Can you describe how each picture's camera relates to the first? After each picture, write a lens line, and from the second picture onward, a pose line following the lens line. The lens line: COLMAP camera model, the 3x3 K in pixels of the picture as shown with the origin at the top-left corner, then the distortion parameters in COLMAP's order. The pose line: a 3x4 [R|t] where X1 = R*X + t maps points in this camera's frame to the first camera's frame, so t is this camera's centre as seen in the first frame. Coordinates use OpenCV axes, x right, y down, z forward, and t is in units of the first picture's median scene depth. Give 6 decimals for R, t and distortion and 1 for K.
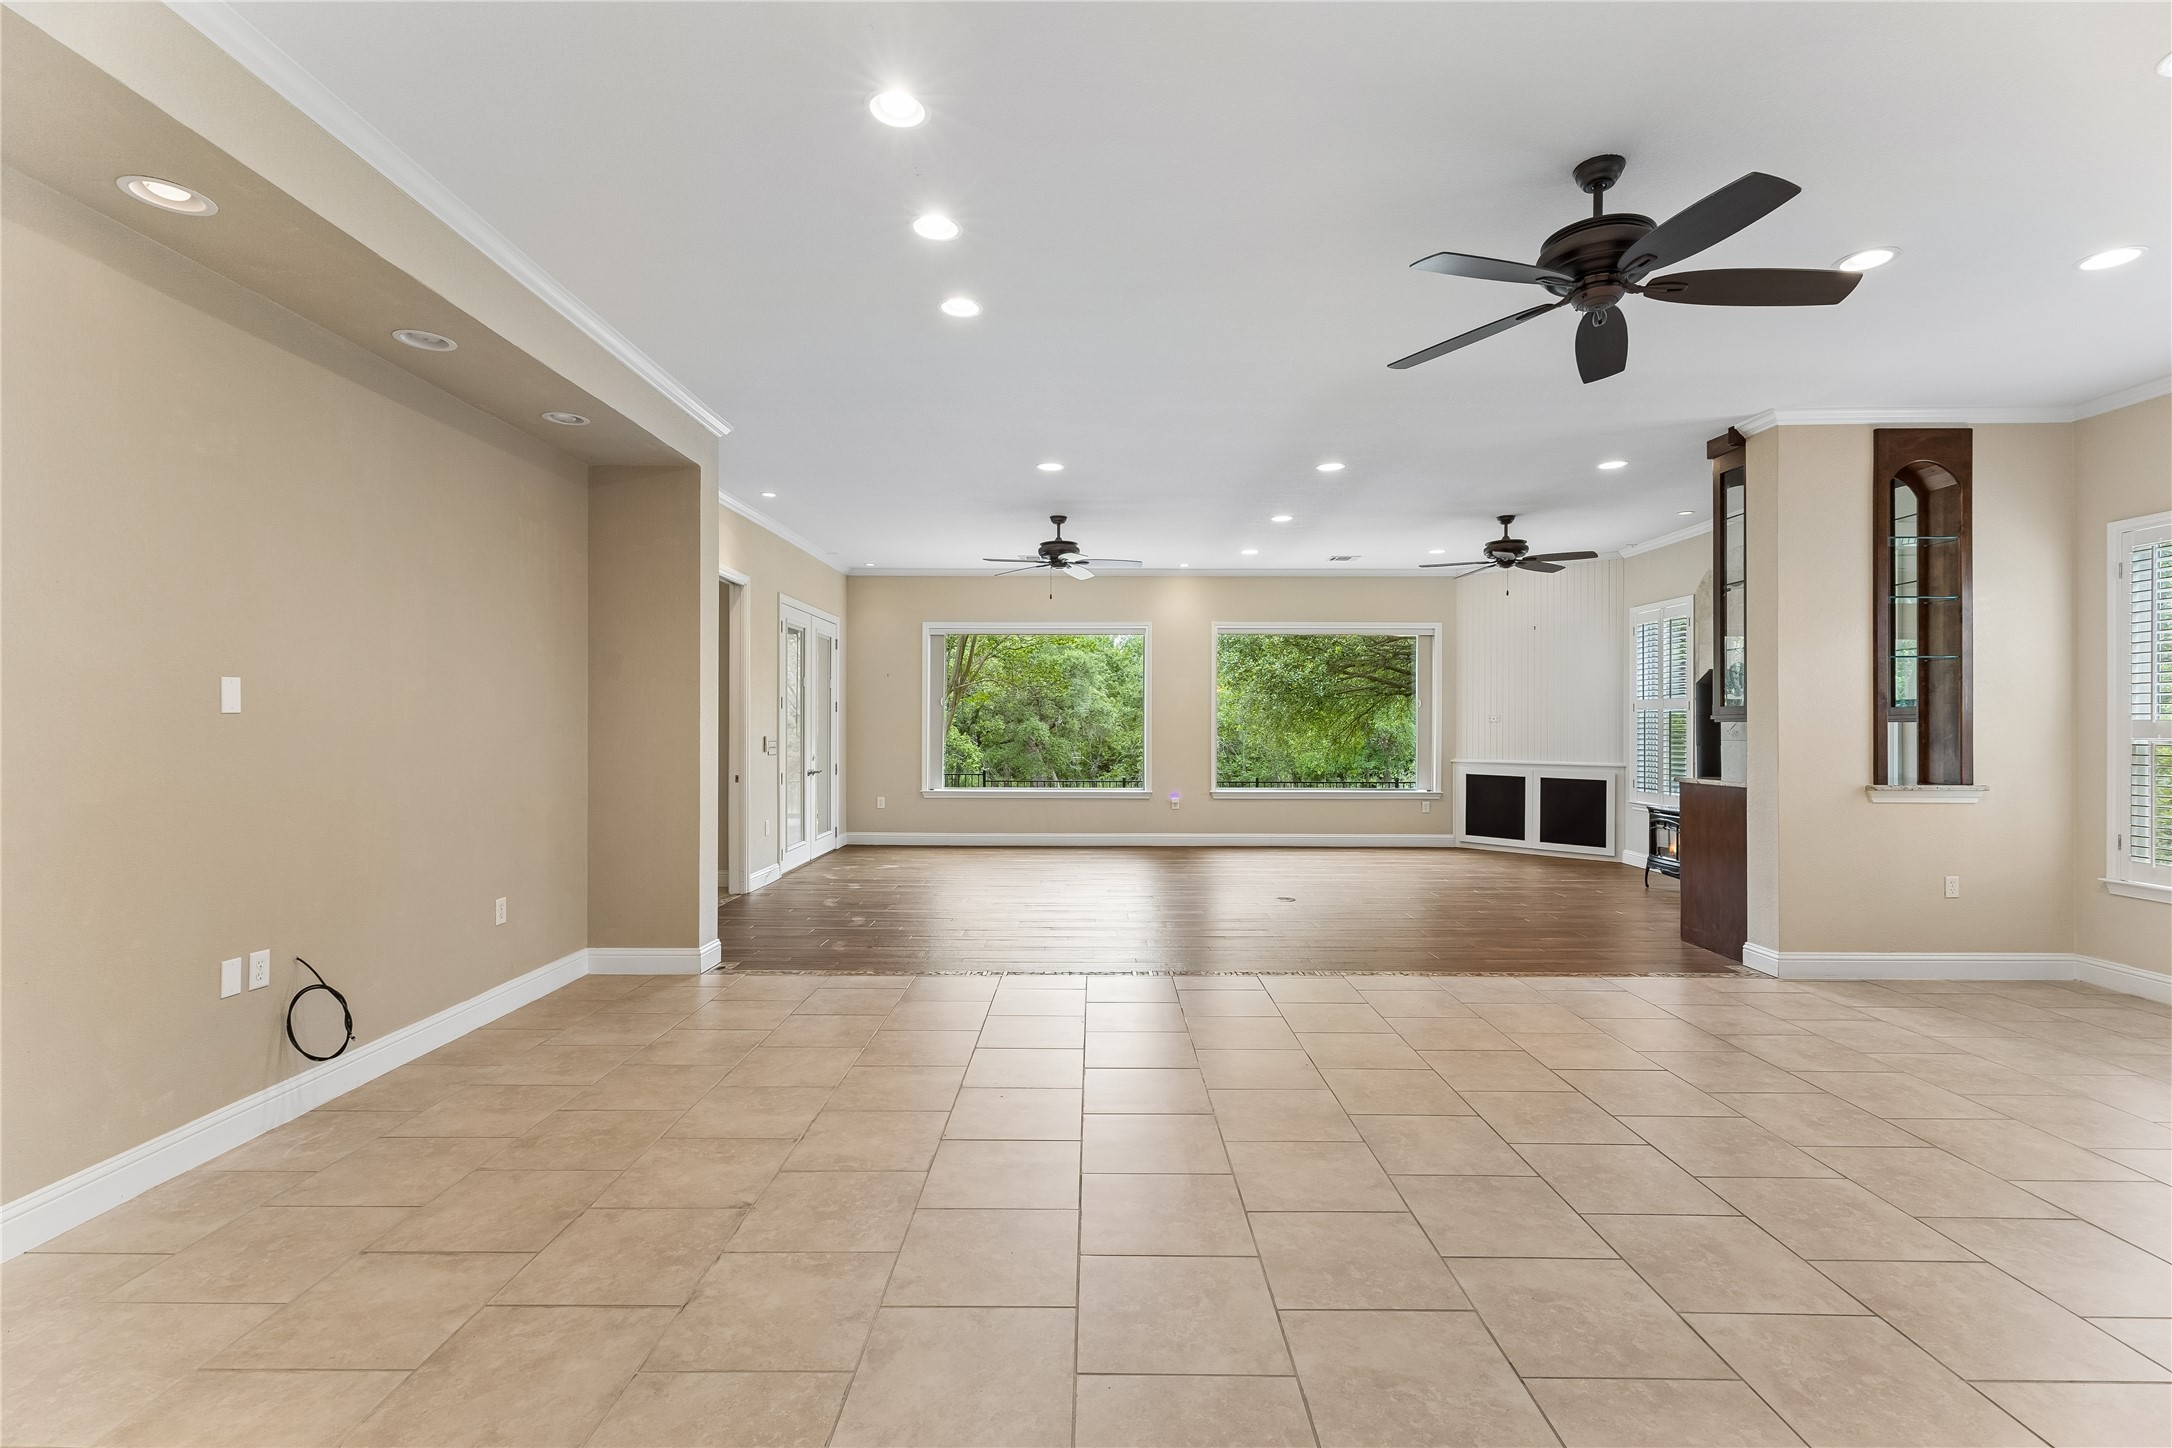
lens RADIAL K [[985.8, 0, 1083.4], [0, 985.8, 722.1], [0, 0, 1]] dist [0.017905, 0.000542]
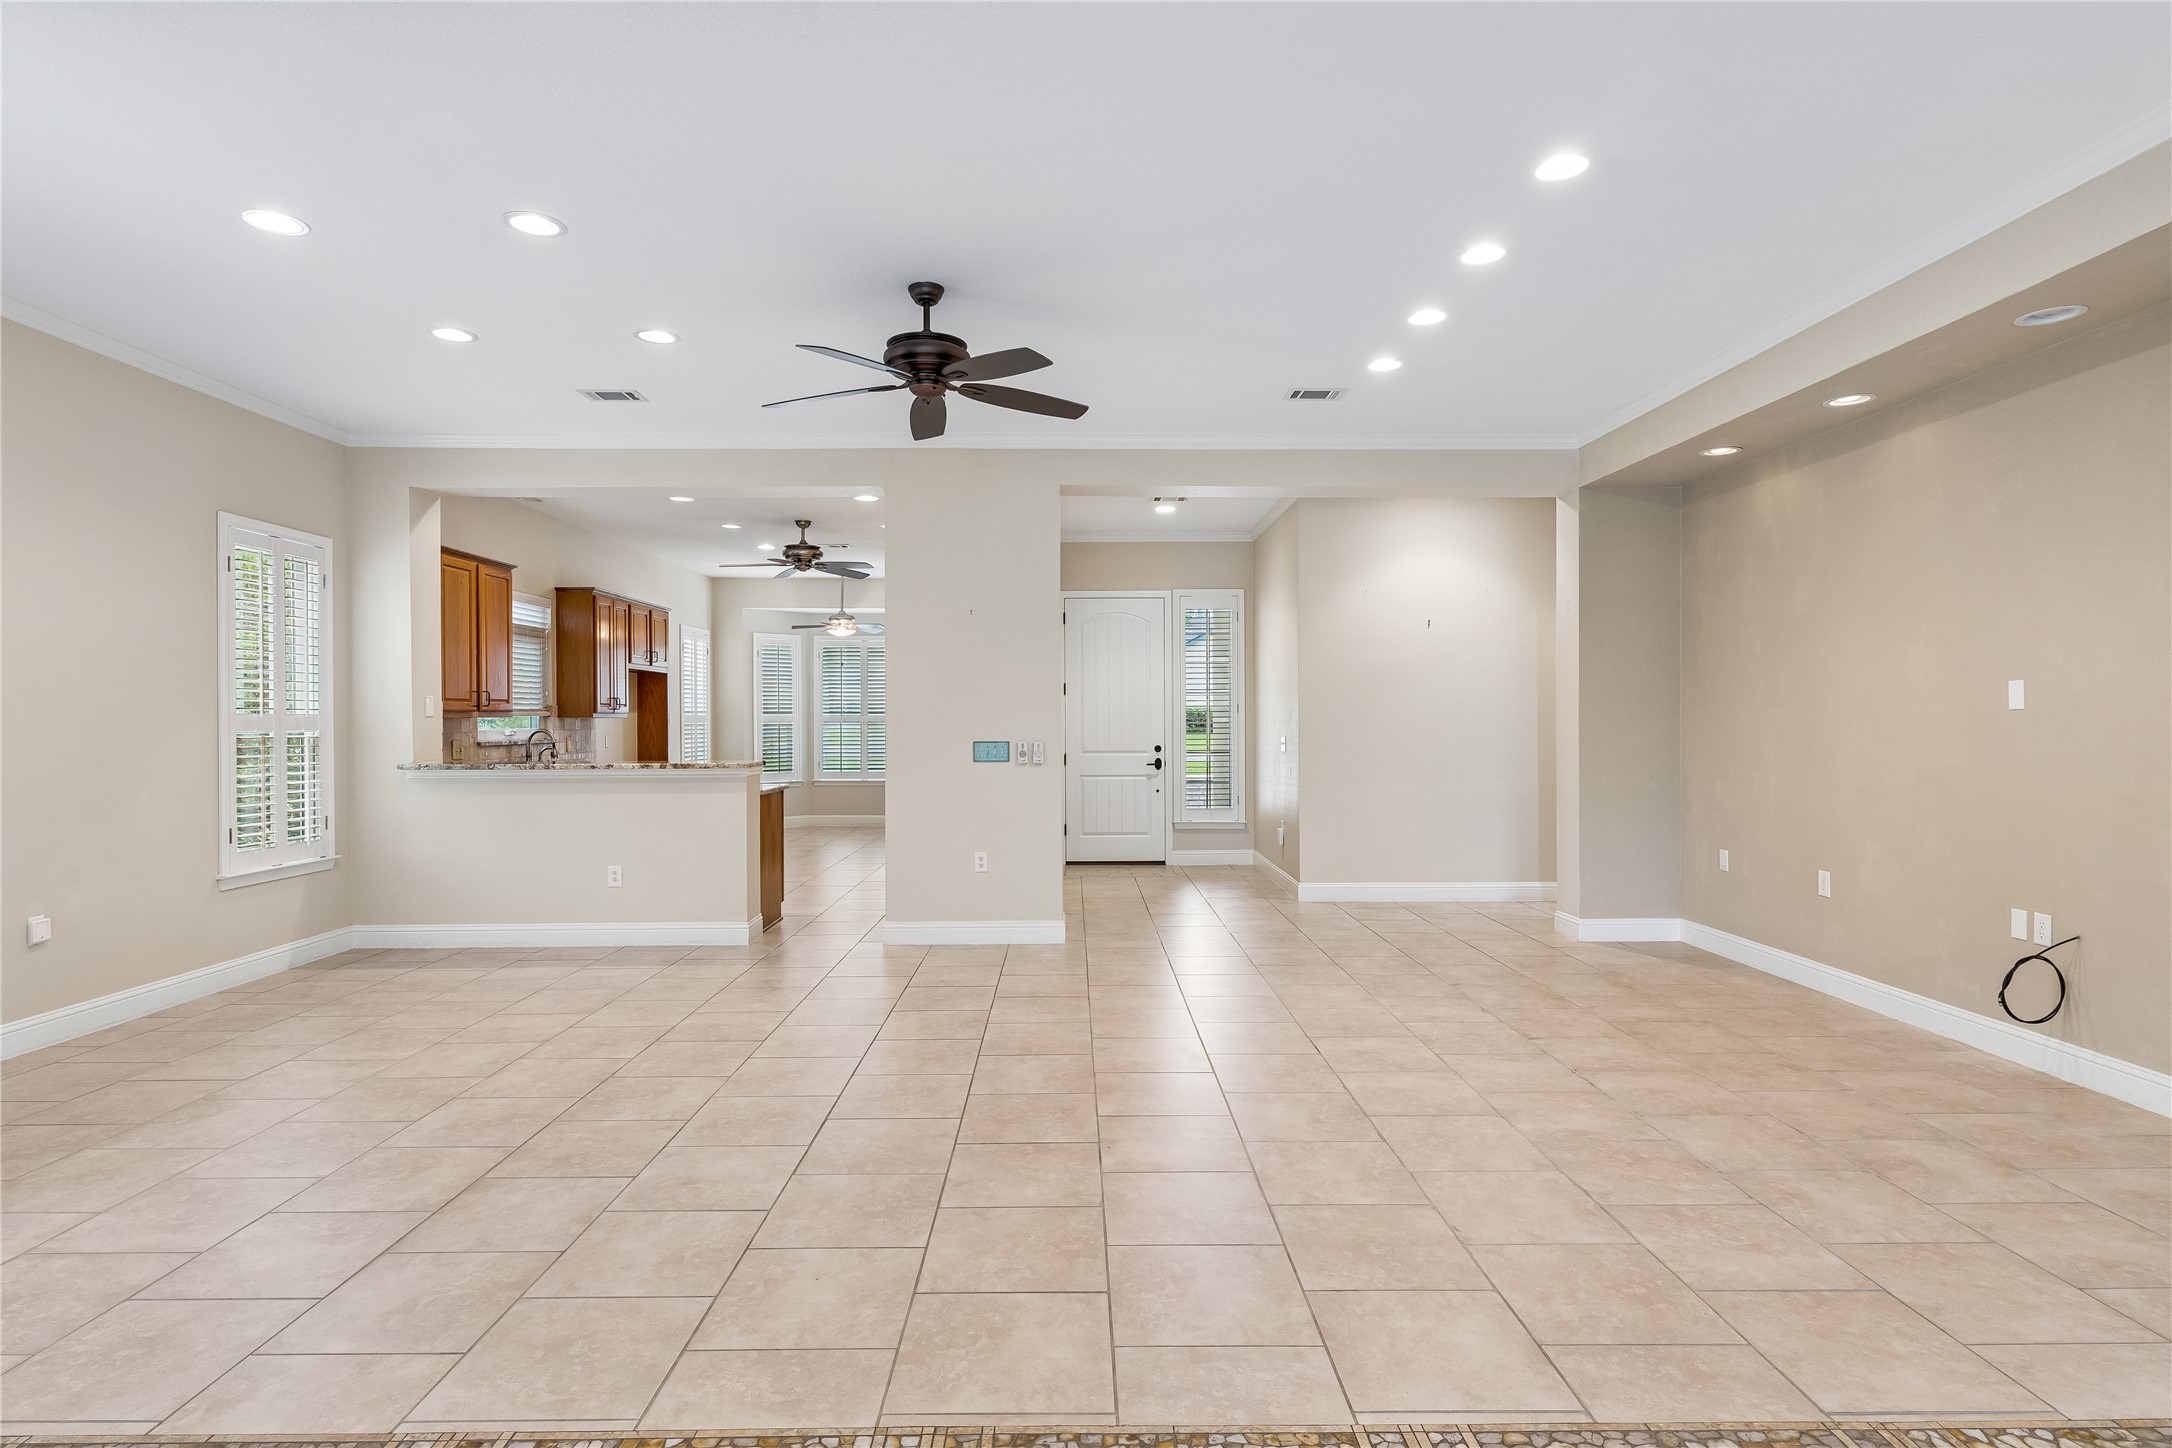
lens RADIAL K [[1123.7, 0, 1084.3], [0, 1123.7, 723.8], [0, 0, 1]] dist [0.000363, 0.000297]
pose [[-0.999692, -0.000892, -0.024791, 0.143385], [-0.000891, 1.000000, -0.000044, 0.004199], [0.024791, -0.000022, -0.999693, 1.015042]]
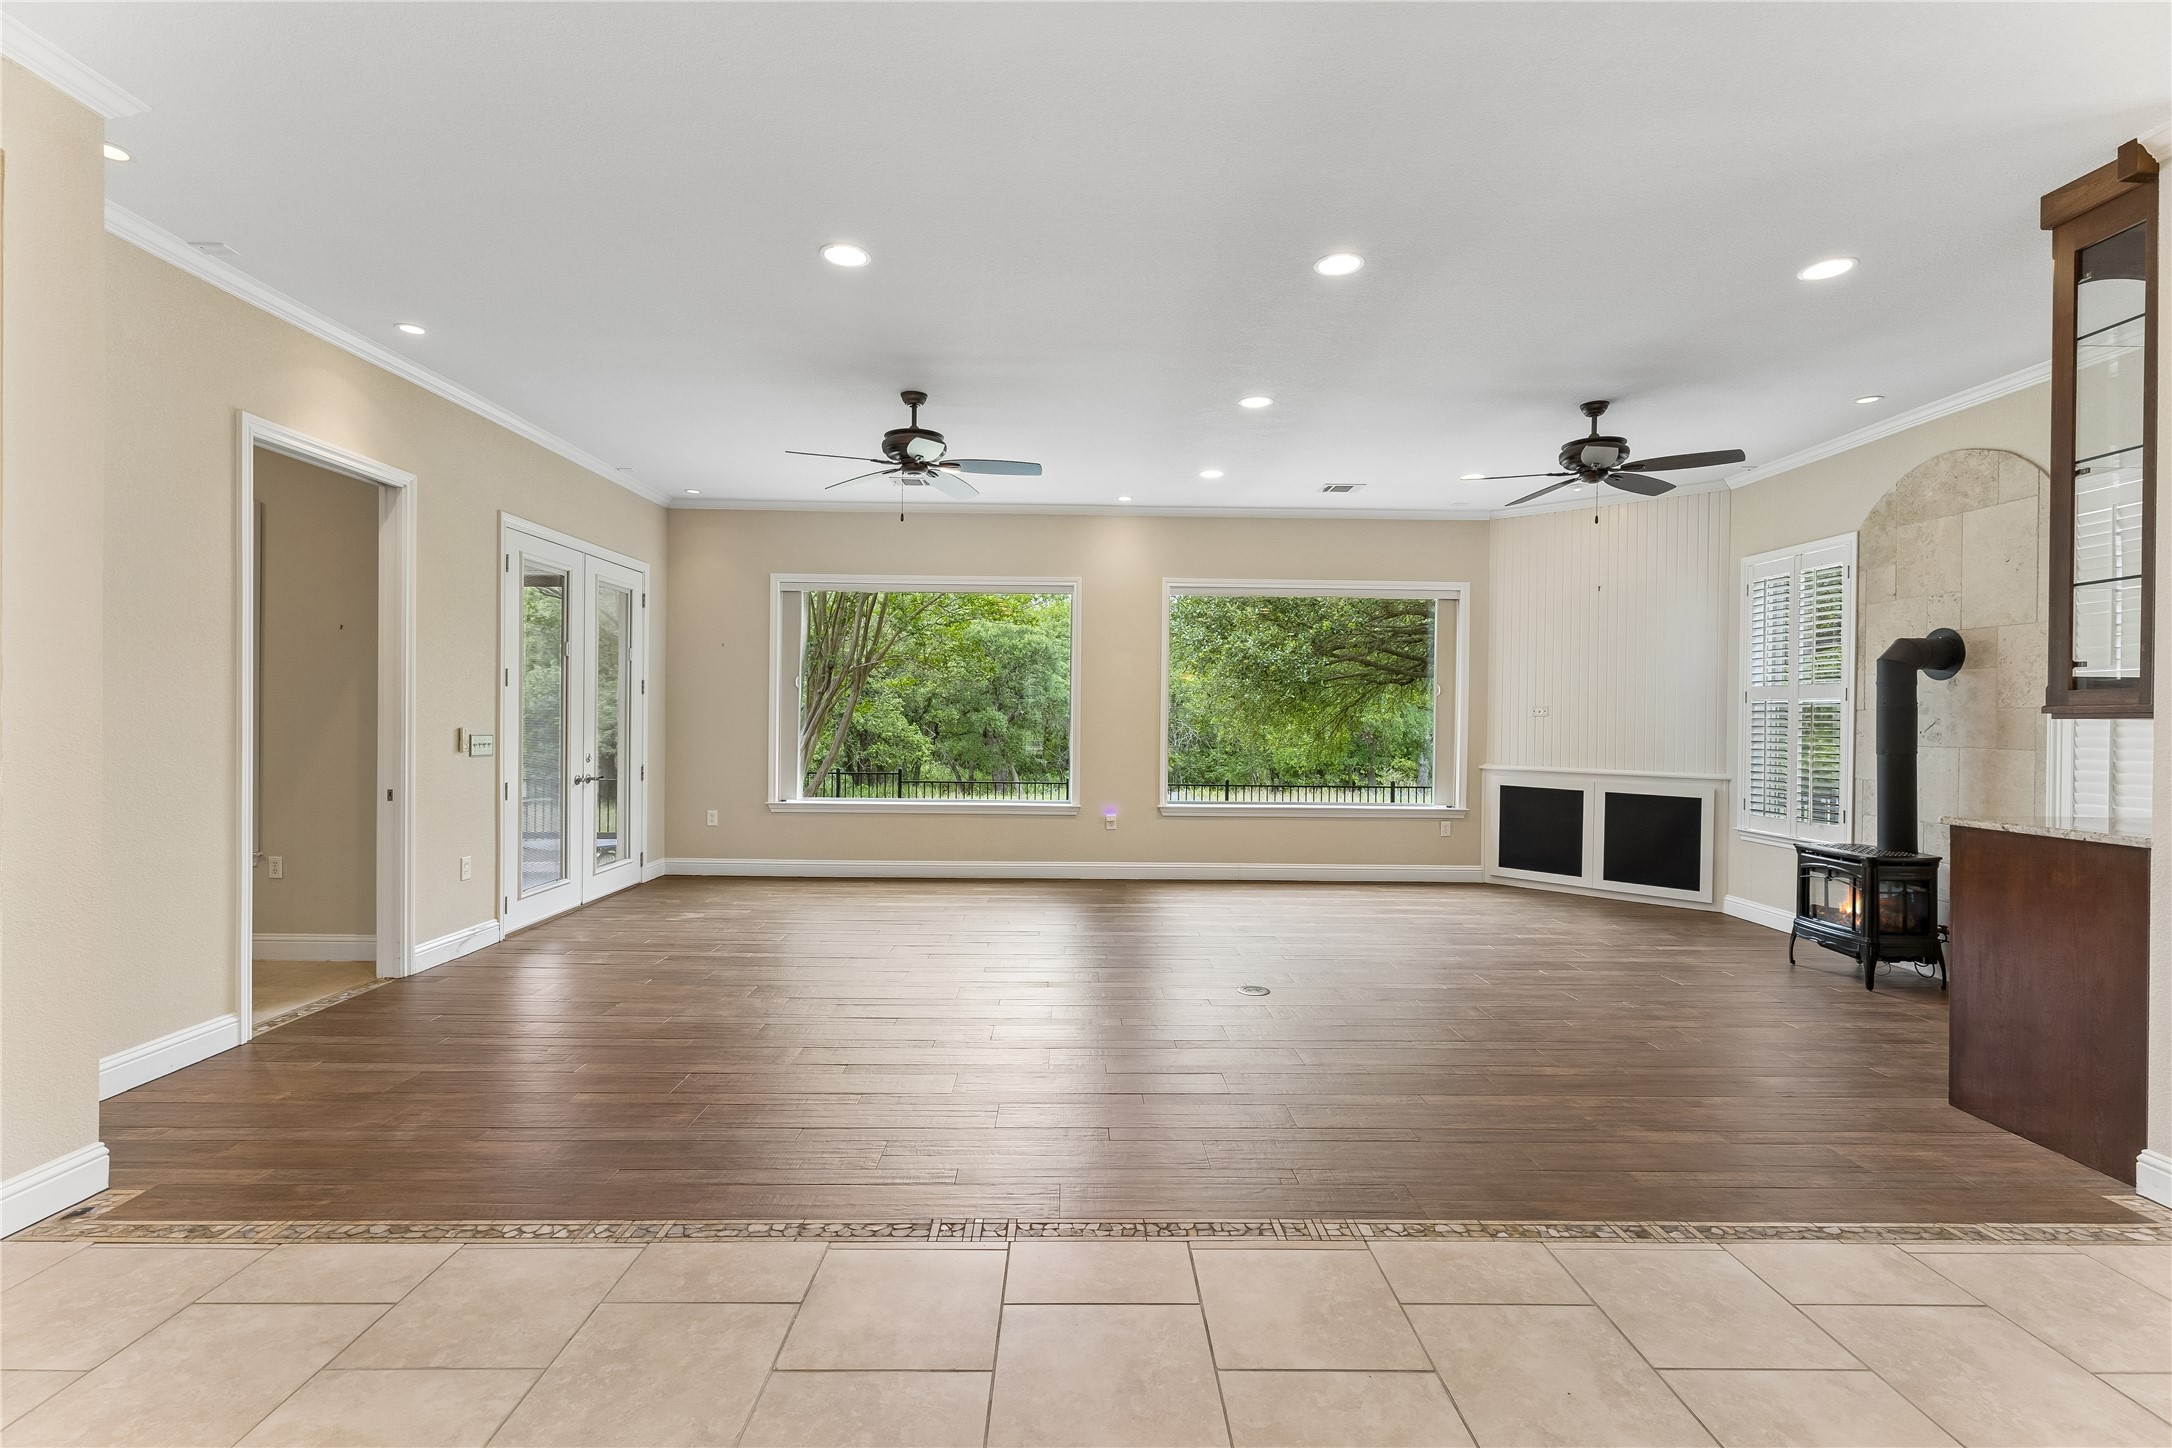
lens RADIAL K [[985.8, 0, 1086.7], [0, 985.8, 721.3], [0, 0, 1]] dist [0.017905, 0.000542]
pose [[0.999649, 0.008883, 0.024959, 0.067071], [-0.009094, 0.999924, 0.008356, 0.001005], [-0.024883, -0.008580, 0.999654, 0.311992]]
